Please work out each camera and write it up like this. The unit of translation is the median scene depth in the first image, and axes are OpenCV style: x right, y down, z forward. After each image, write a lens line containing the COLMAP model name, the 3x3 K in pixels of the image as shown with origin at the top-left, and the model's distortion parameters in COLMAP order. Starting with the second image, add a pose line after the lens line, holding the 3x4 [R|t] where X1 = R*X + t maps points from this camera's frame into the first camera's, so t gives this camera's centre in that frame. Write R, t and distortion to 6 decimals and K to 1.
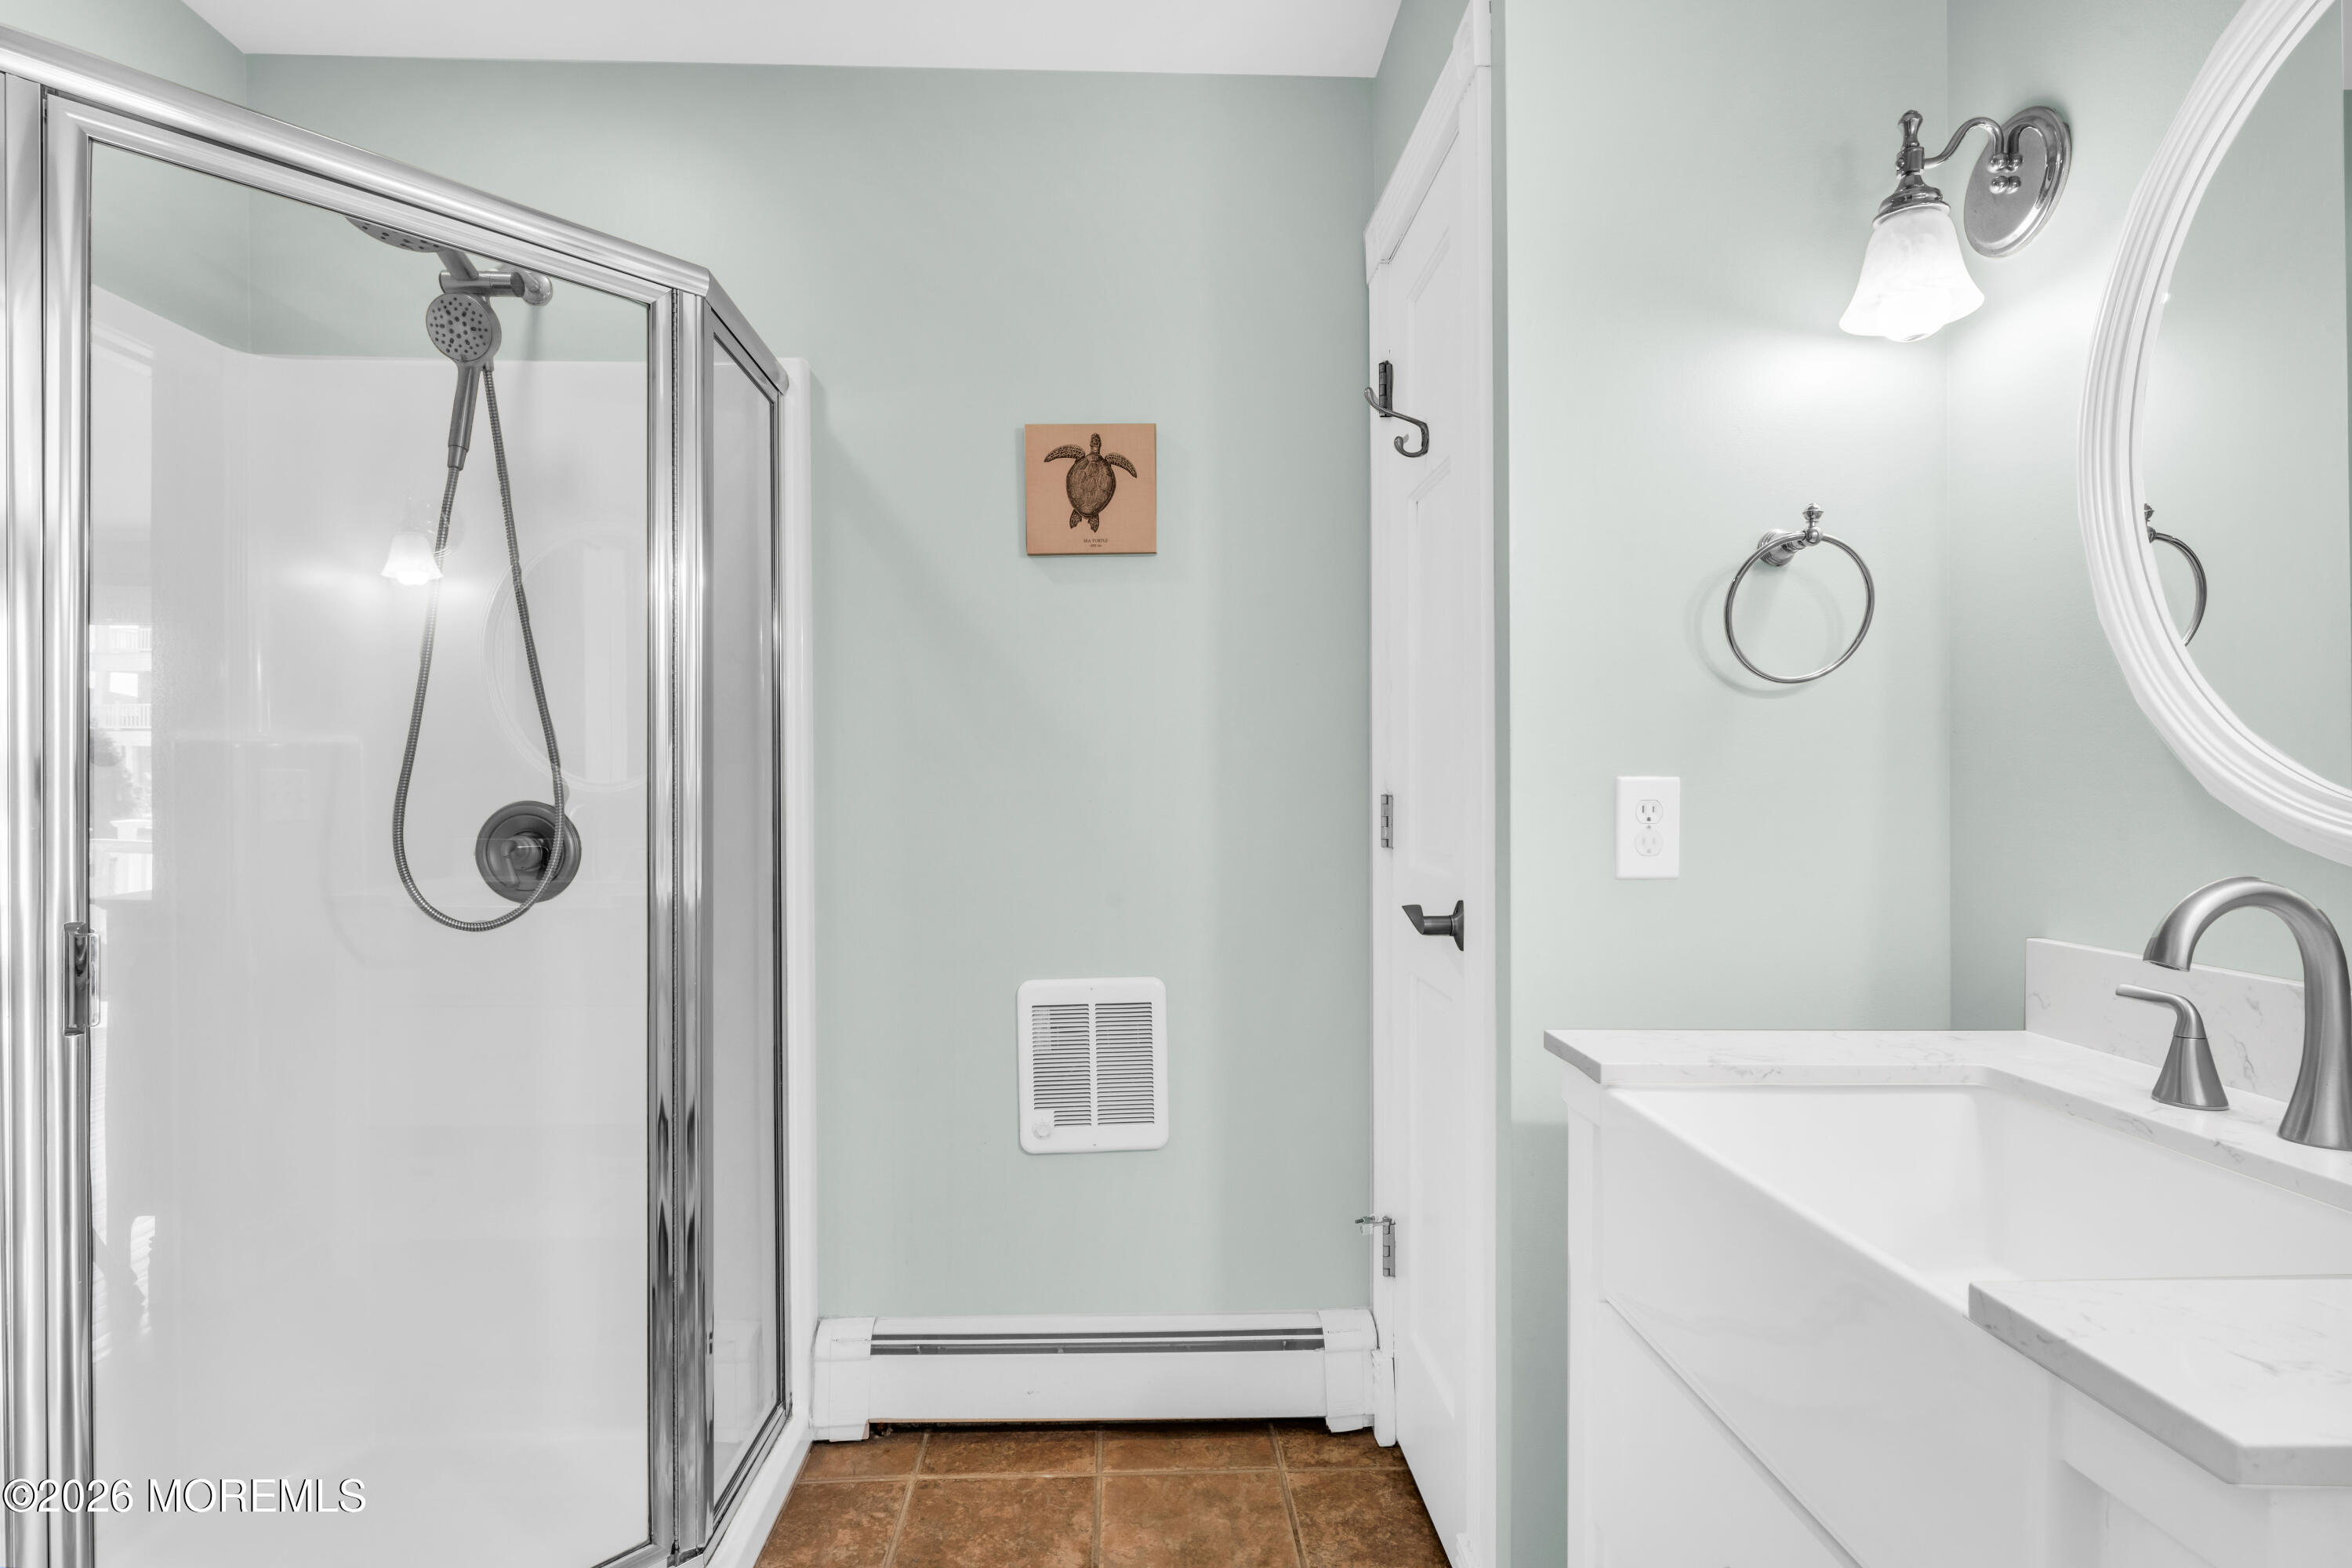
lens RADIAL K [[1148.5, 0, 1176.0], [0, 1148.5, 784.0], [0, 0, 1]] dist [0.000838, -0.000109]
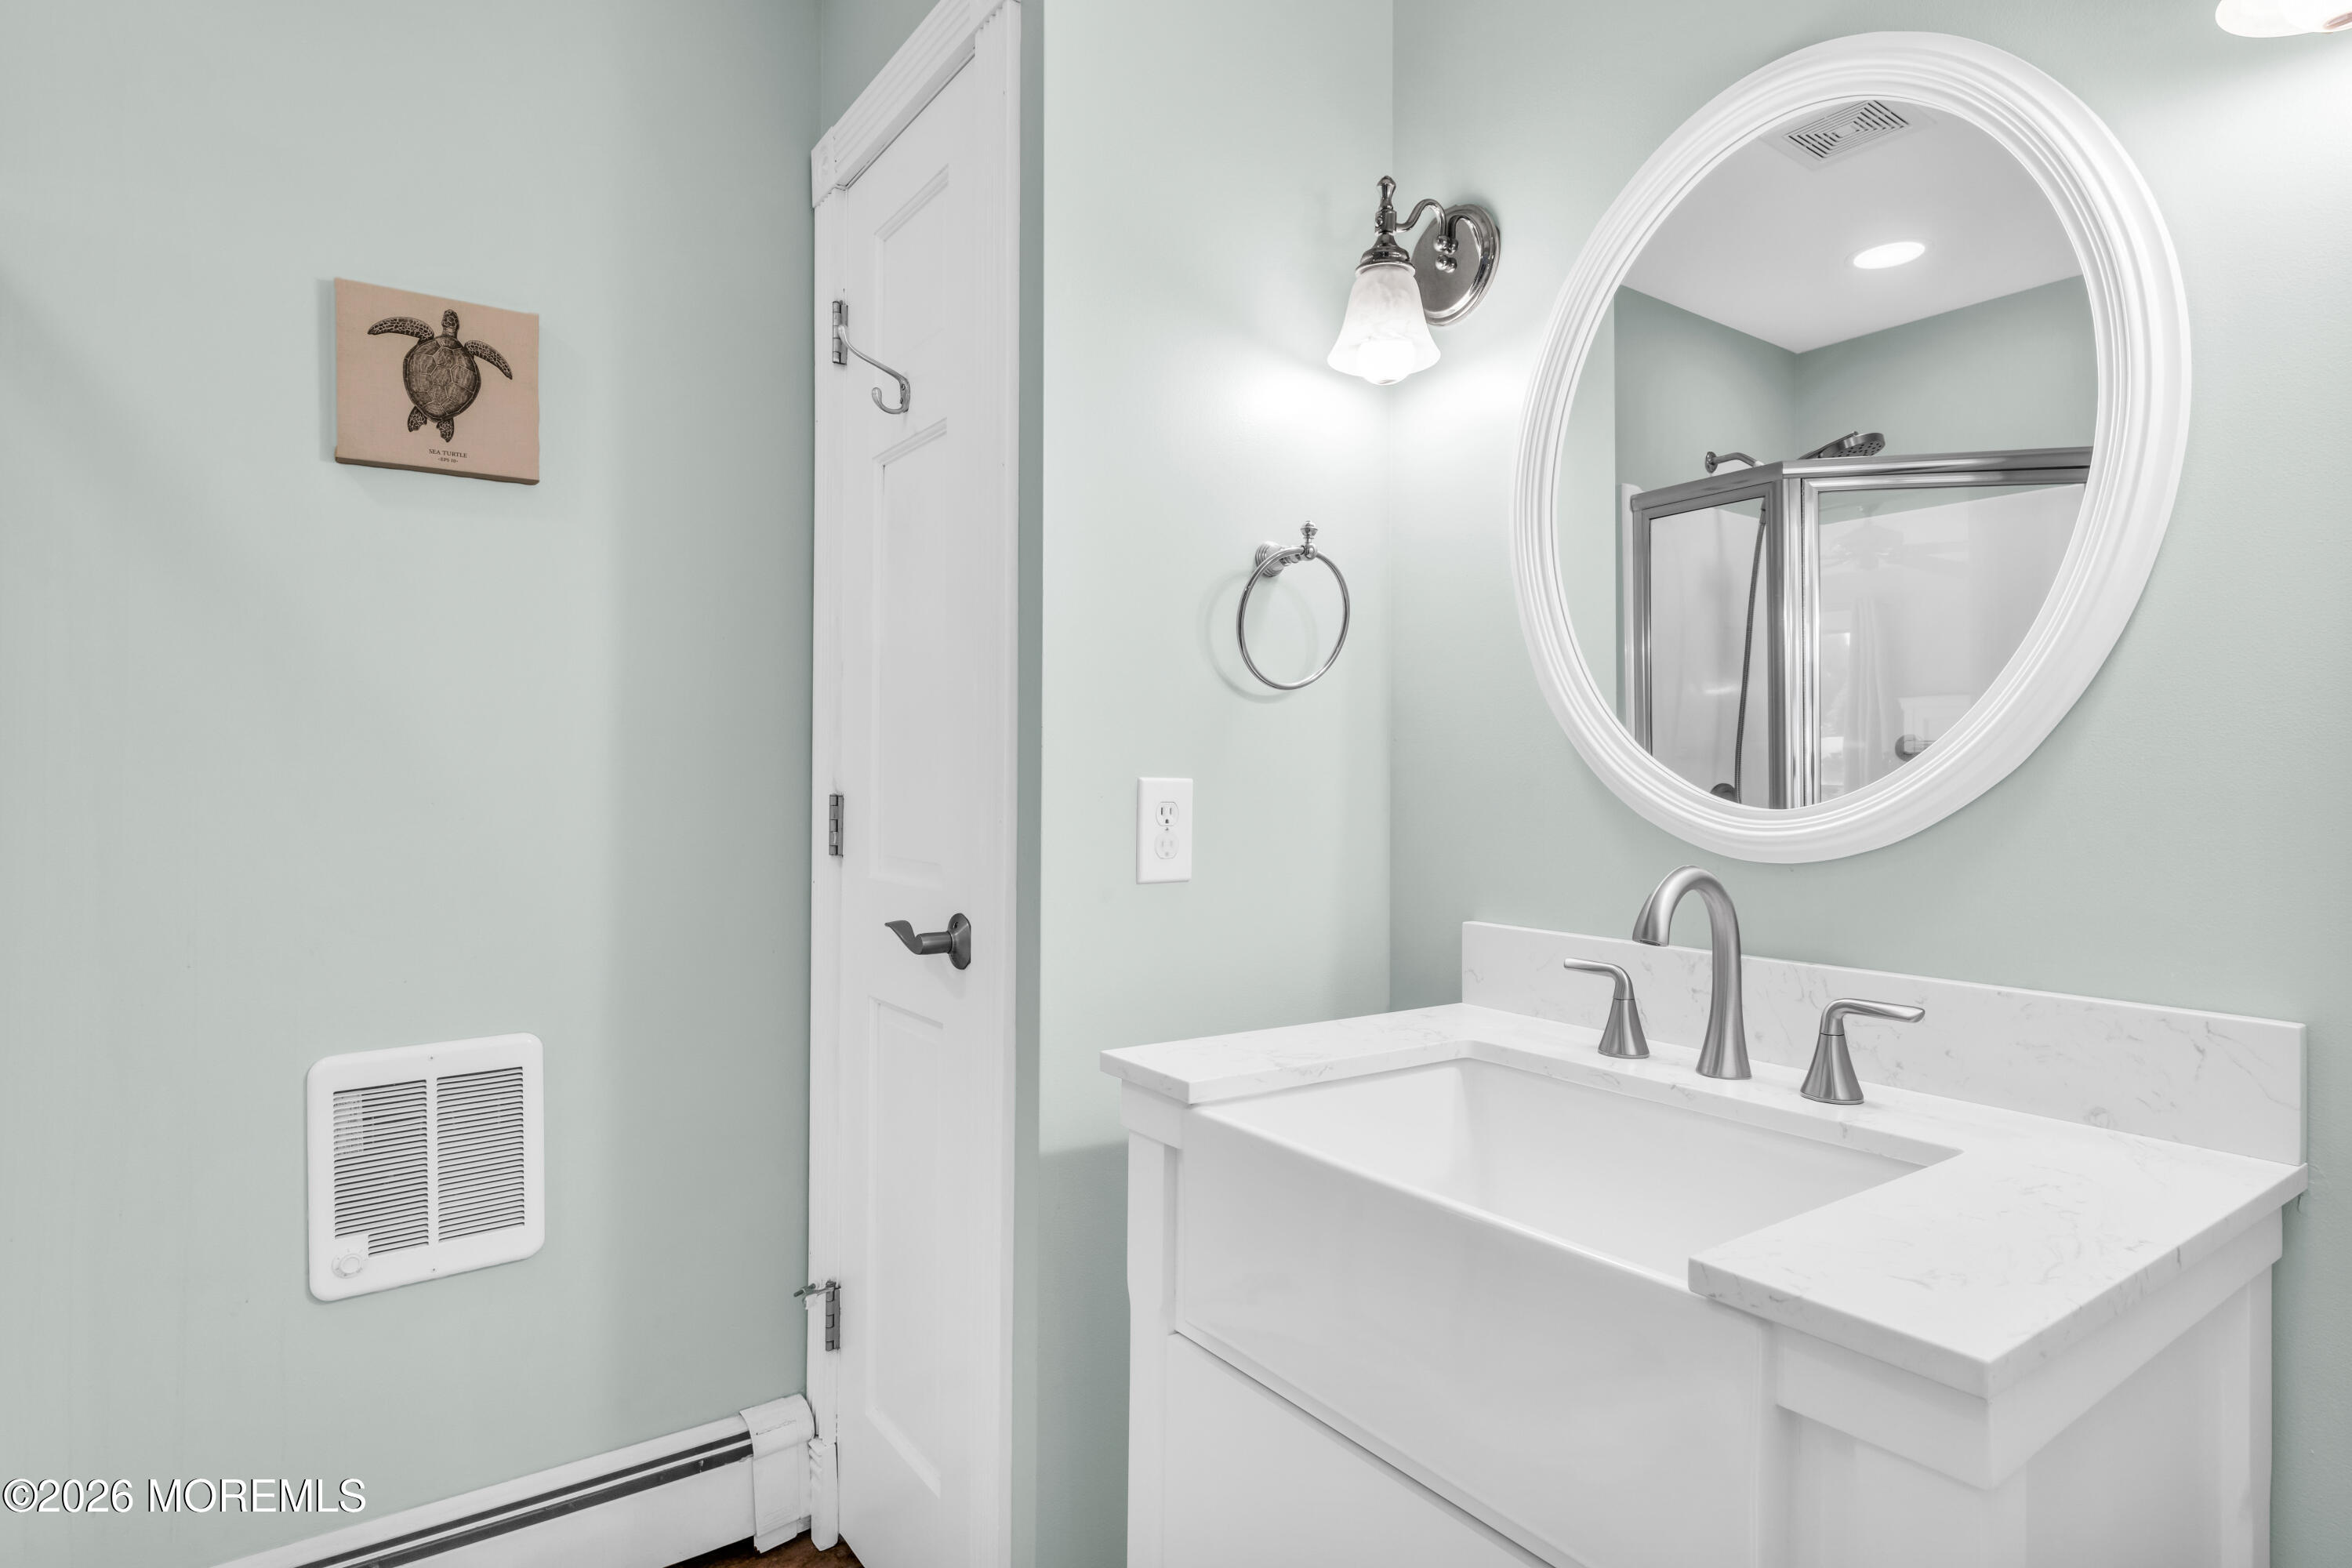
lens RADIAL K [[1198.4, 0, 1151.6], [0, 1198.4, 767.8], [0, 0, 1]] dist [0.000037, -0.000853]
pose [[0.839788, 0.012290, 0.542775, -0.130029], [-0.006651, 0.999902, -0.012350, -0.002073], [-0.542874, 0.006762, 0.839787, 0.125211]]
